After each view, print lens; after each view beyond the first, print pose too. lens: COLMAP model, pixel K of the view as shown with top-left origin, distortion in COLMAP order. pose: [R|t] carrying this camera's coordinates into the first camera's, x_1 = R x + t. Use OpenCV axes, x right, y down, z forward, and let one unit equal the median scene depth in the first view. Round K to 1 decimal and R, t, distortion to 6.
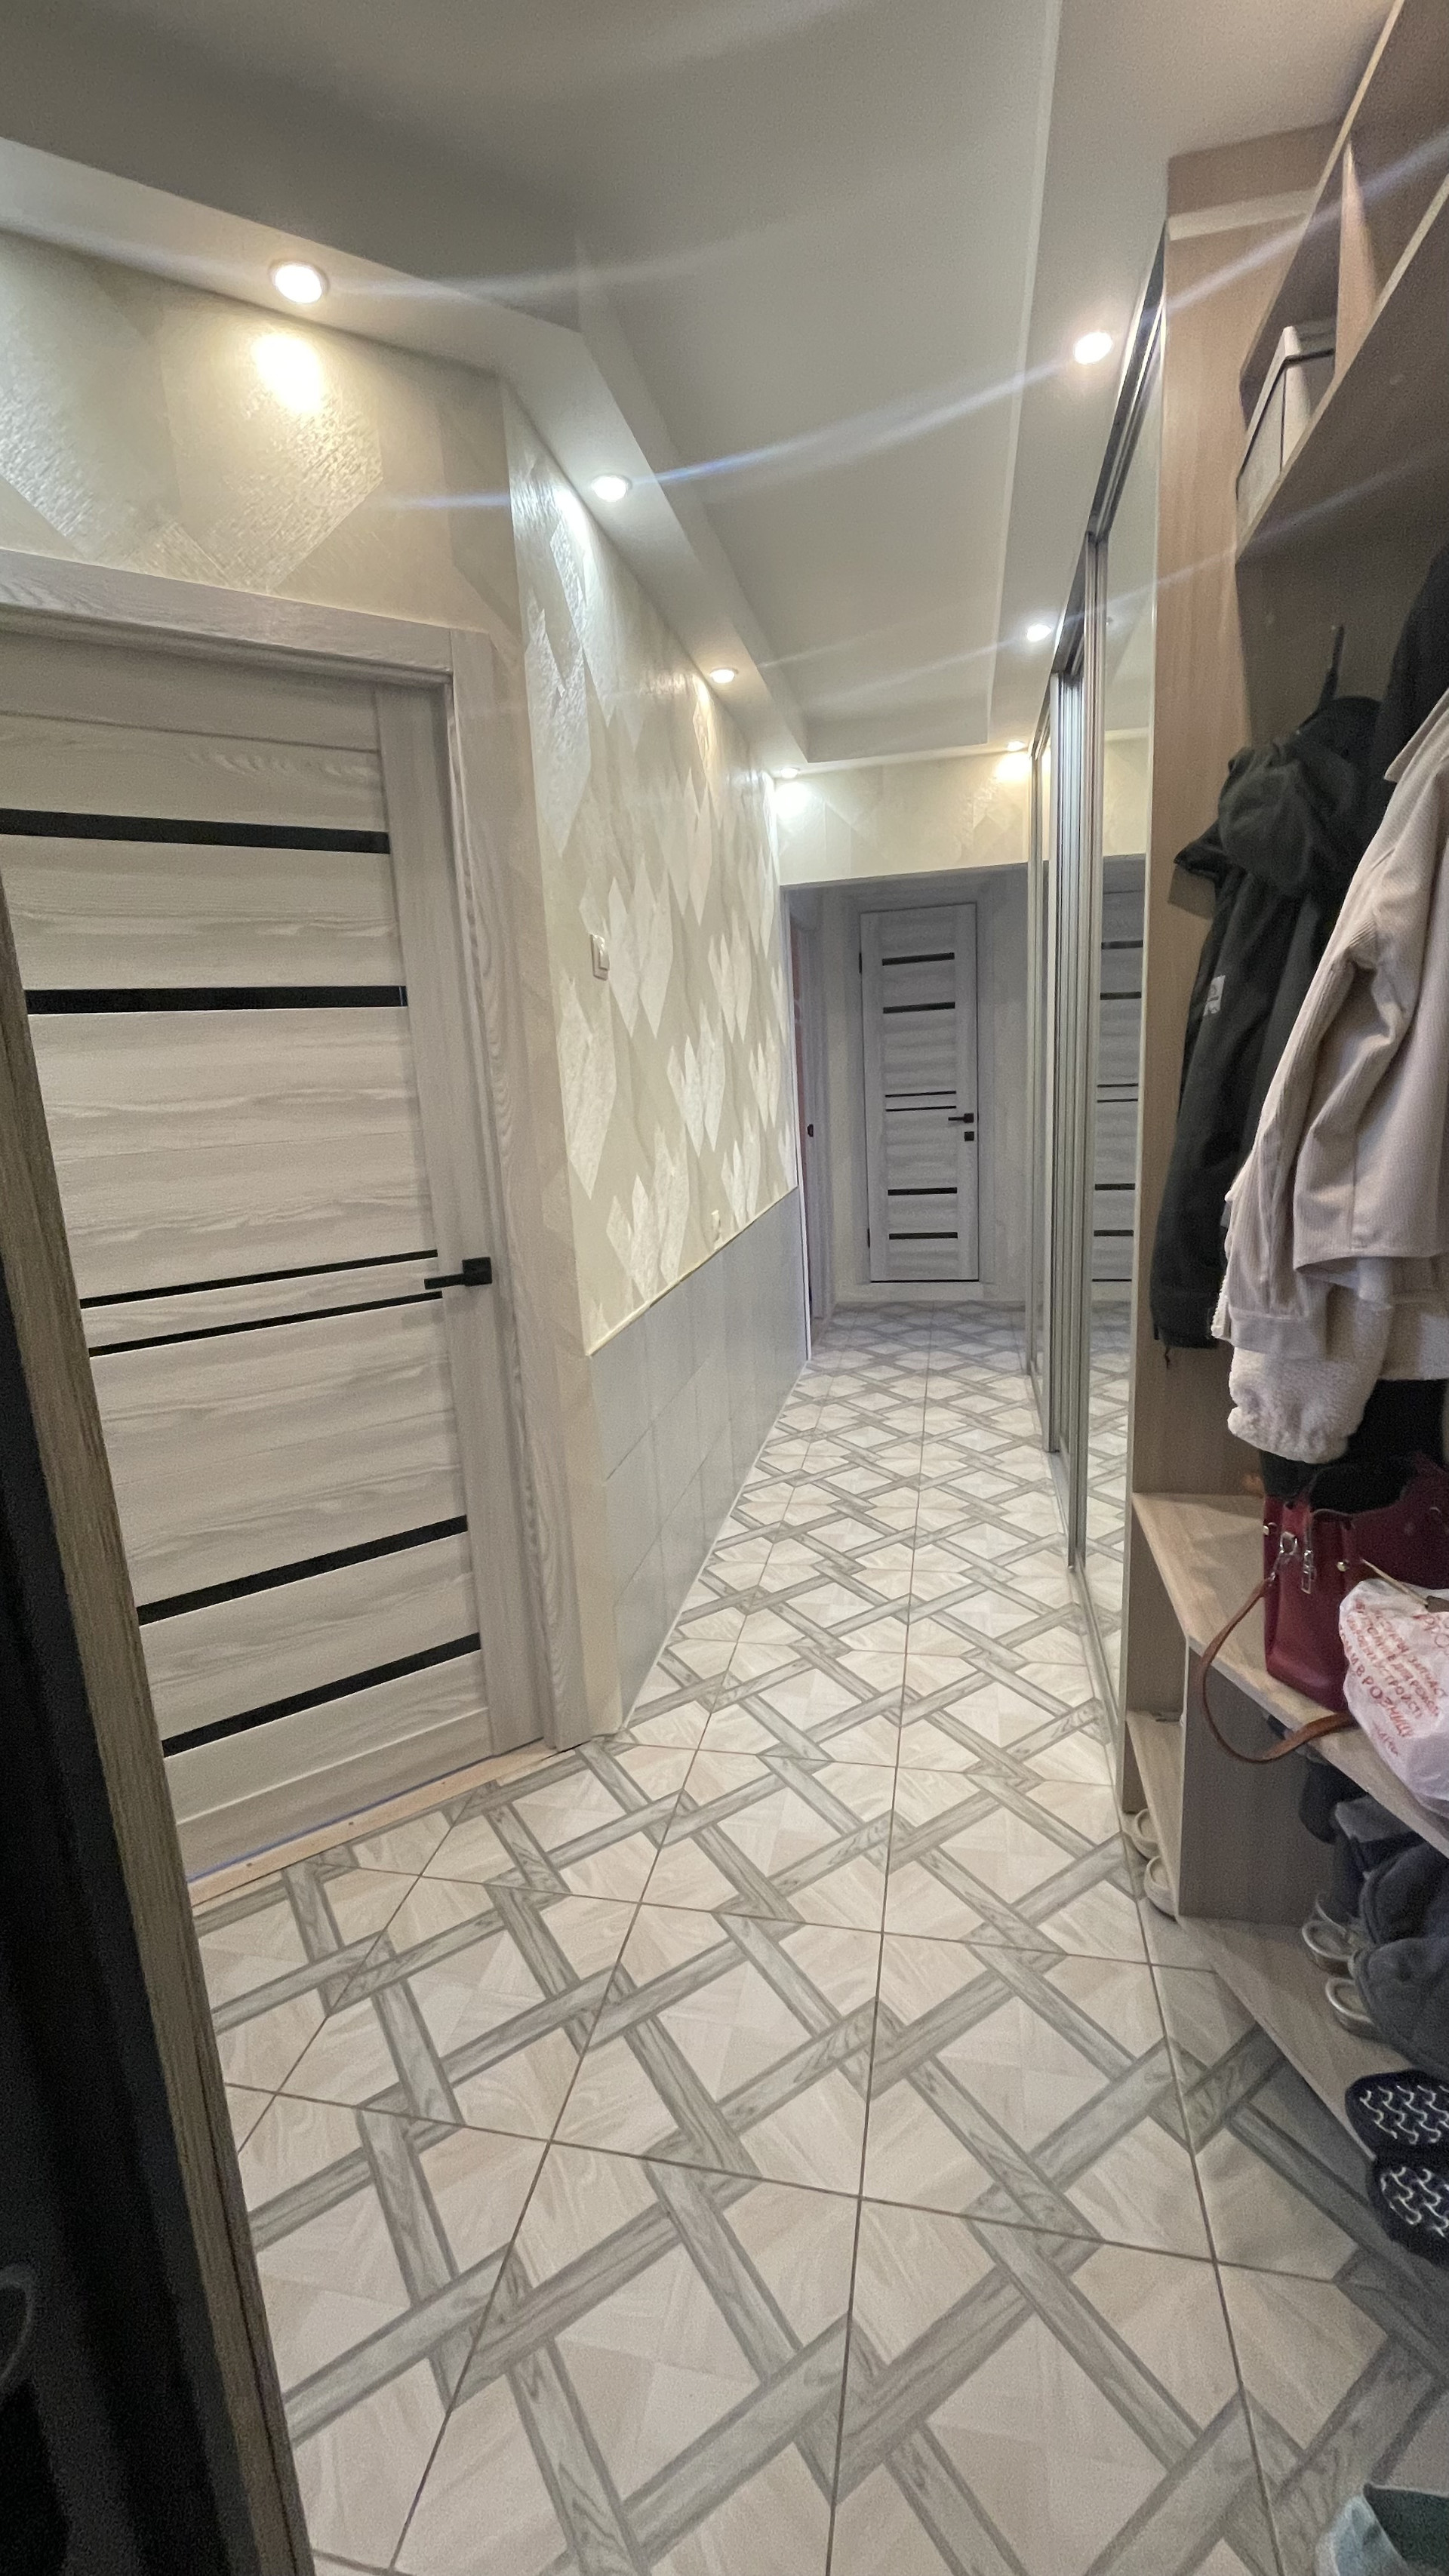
lens RADIAL K [[1034.4, 0, 727.7], [0, 1034.4, 1277.7], [0, 0, 1]] dist [-0.002631, 0.000228]
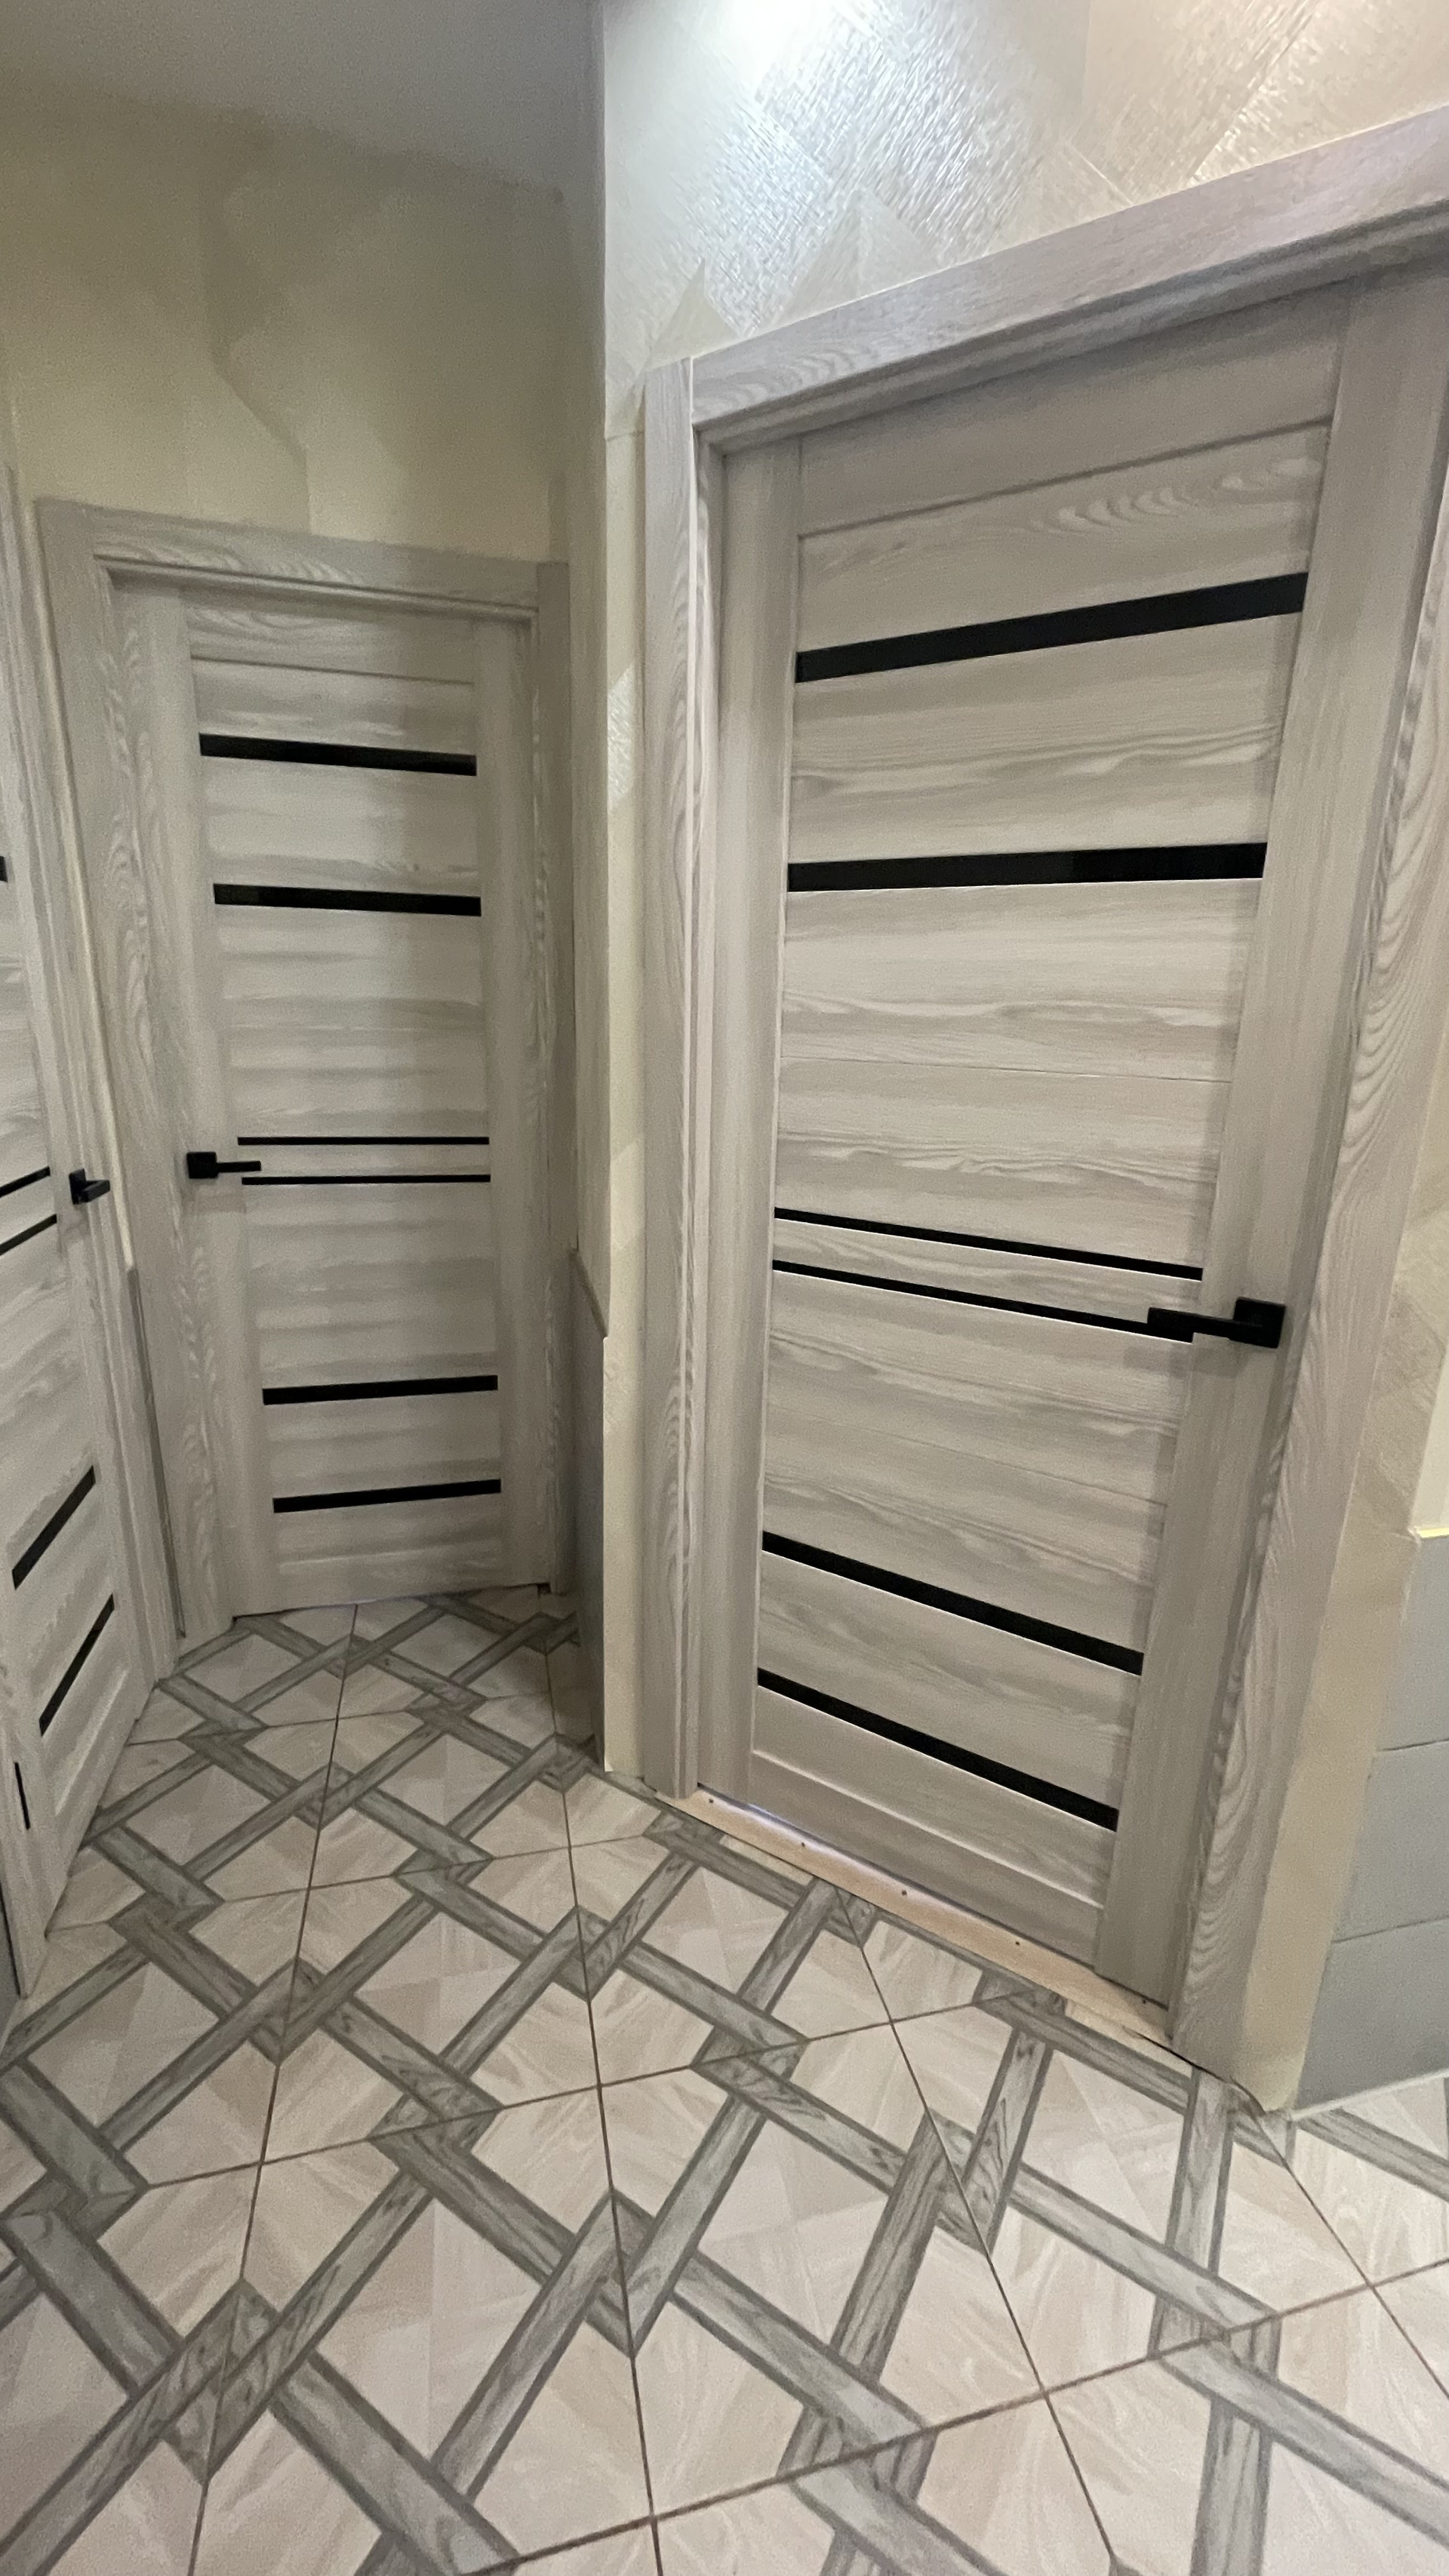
lens RADIAL K [[1034.4, 0, 731.2], [0, 1034.4, 1279.9], [0, 0, 1]] dist [-0.002631, 0.000228]
pose [[0.437665, 0.302449, -0.846743, 0.122149], [-0.231868, 0.947841, 0.218713, -0.084561], [0.868727, 0.100610, 0.484965, 0.393552]]
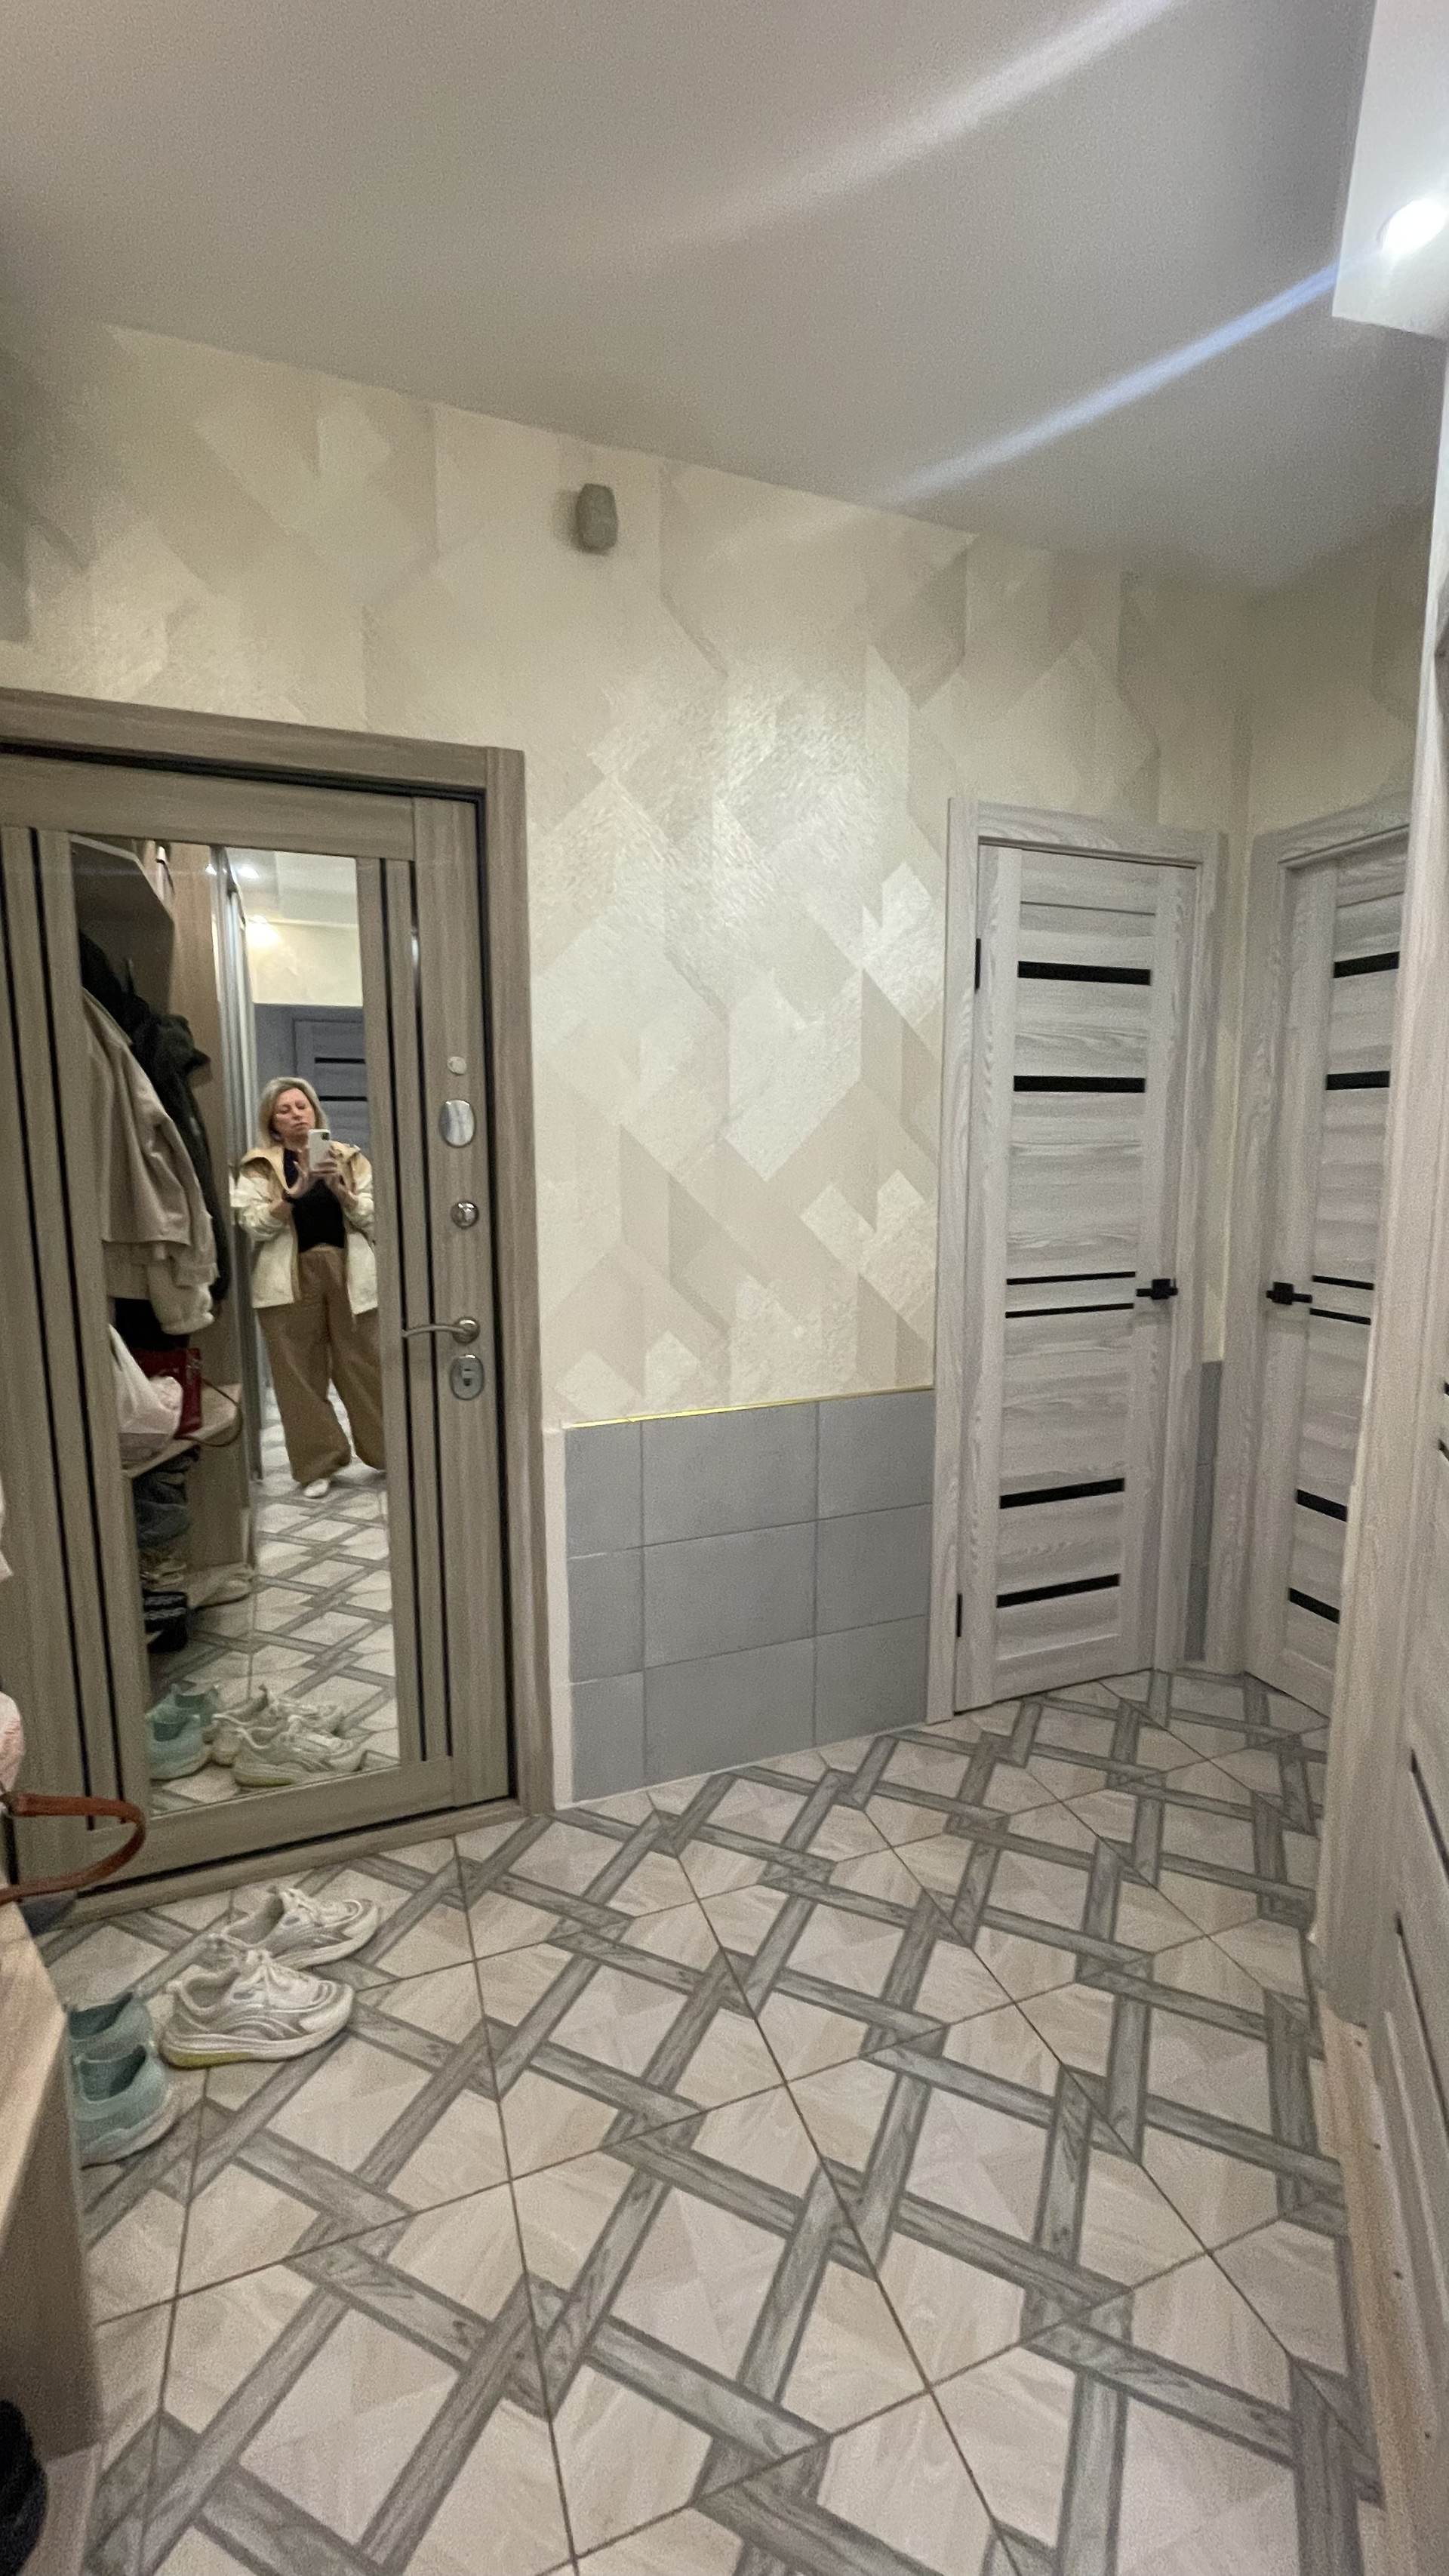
lens RADIAL K [[1034.4, 0, 733.7], [0, 1034.4, 1283.1], [0, 0, 1]] dist [-0.002631, 0.000228]
pose [[-0.837401, 0.133494, -0.530036, 0.228713], [-0.061063, 0.940799, 0.333420, -0.231658], [0.543167, 0.311572, -0.779674, 1.004918]]
